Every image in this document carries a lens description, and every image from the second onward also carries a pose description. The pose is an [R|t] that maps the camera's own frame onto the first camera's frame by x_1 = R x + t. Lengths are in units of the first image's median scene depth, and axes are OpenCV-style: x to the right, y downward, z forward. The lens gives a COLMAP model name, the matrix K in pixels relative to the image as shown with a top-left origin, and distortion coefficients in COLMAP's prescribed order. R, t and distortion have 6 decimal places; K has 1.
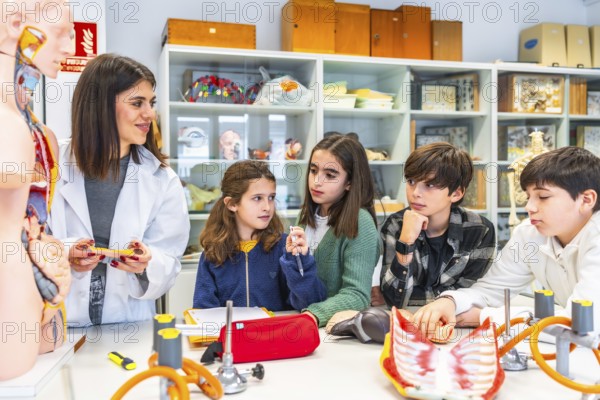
lens RADIAL K [[599.6, 0, 279.2], [0, 599.6, 186.2], [0, 0, 1]] dist [0.021973, 0.000000]
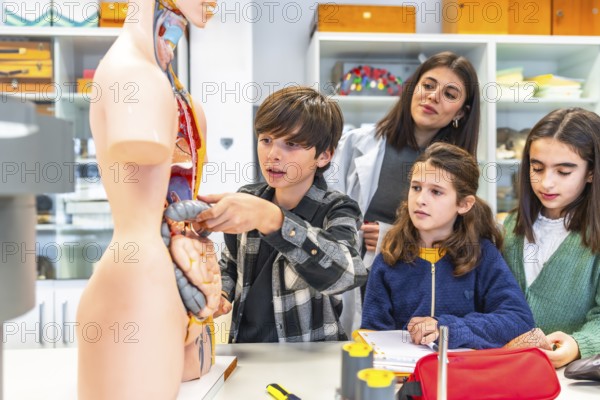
lens RADIAL K [[599.6, 0, 292.5], [0, 599.6, 191.3], [0, 0, 1]] dist [0.021973, 0.000000]
pose [[0.979854, -0.004060, -0.199675, -0.092933], [0.000612, 0.999850, -0.017326, 0.040119], [0.199716, 0.016855, 0.979709, 0.235801]]
